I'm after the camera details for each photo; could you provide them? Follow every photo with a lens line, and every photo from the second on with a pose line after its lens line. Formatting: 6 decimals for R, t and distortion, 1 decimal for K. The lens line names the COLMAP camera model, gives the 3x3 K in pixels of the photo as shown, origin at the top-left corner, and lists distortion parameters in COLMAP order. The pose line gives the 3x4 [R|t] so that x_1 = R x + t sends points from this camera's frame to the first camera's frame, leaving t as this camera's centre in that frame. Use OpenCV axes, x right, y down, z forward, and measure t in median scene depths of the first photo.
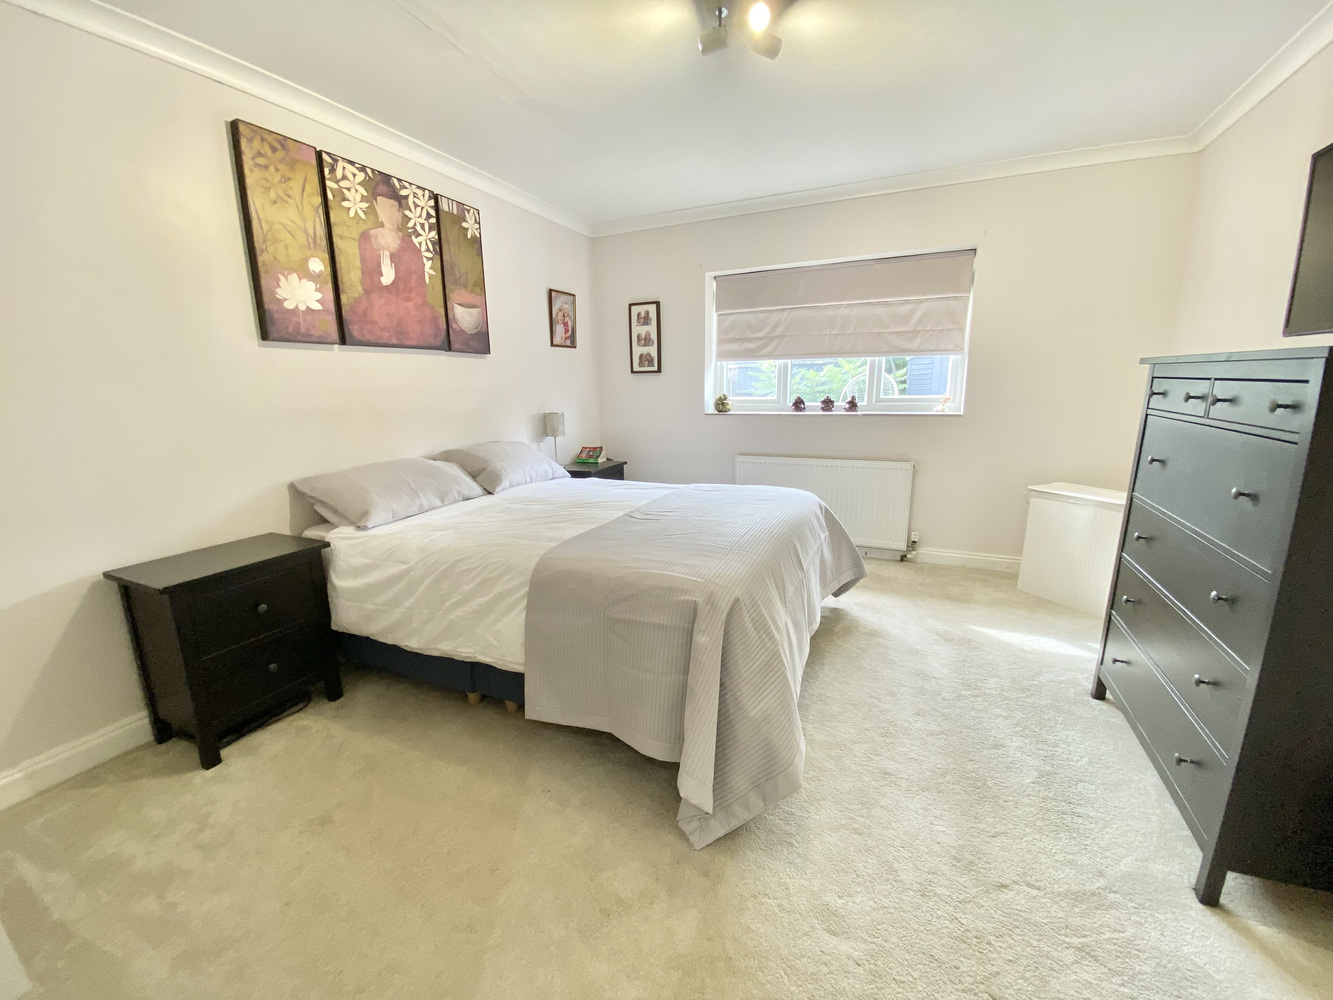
lens RADIAL K [[539.7, 0, 662.5], [0, 539.7, 496.0], [0, 0, 1]] dist [0.003540, -0.011072]
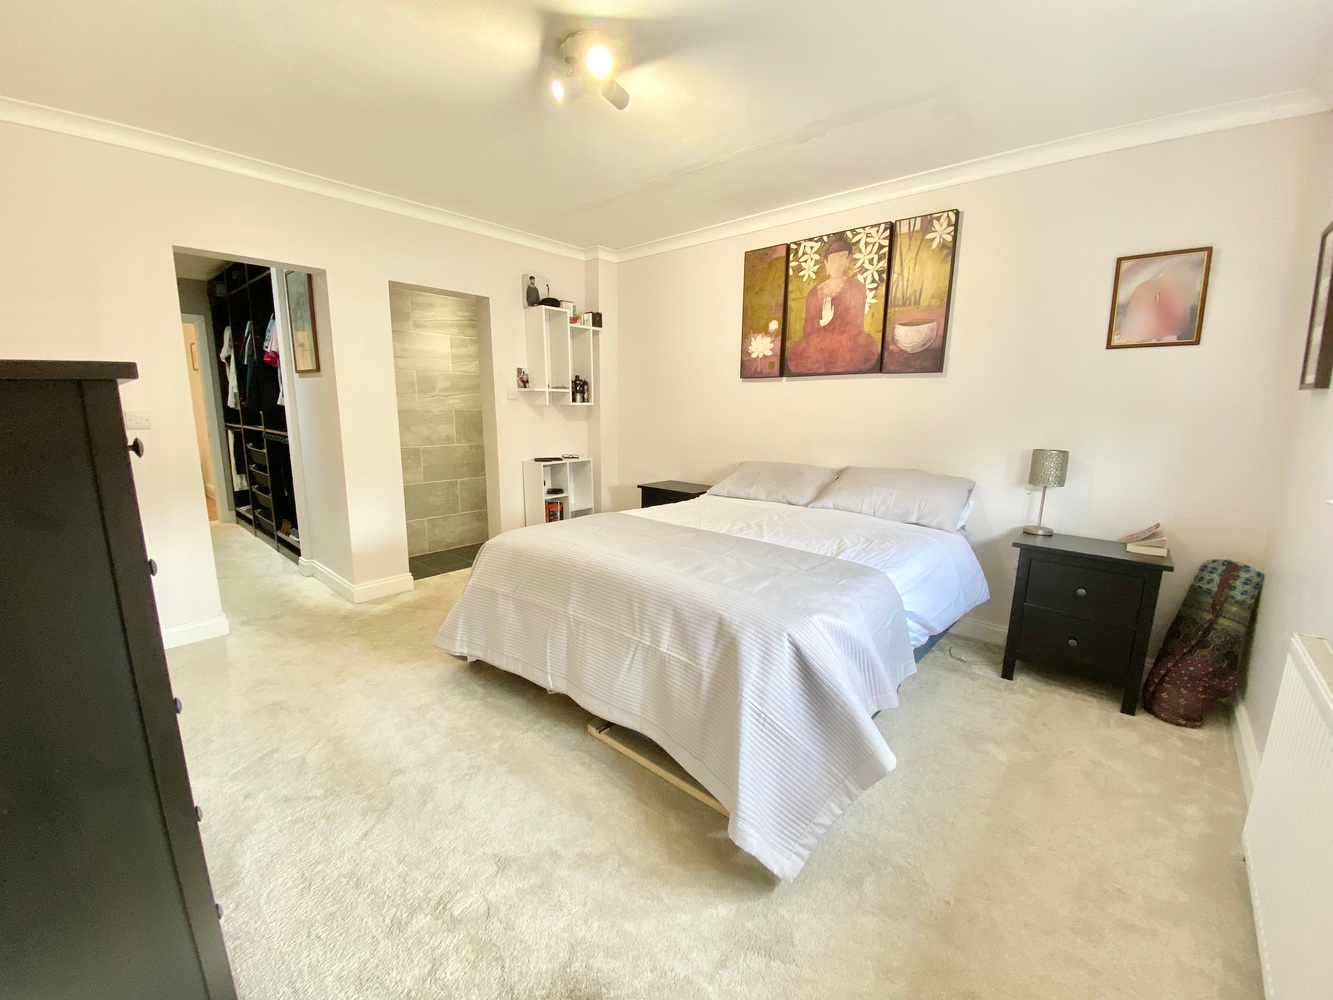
lens RADIAL K [[539.7, 0, 662.5], [0, 539.7, 496.0], [0, 0, 1]] dist [0.003540, -0.011072]
pose [[-0.251112, 0.171755, -0.952598, 0.826501], [-0.194952, 0.954990, 0.223577, -0.222825], [0.948122, 0.241854, -0.206326, 1.000208]]
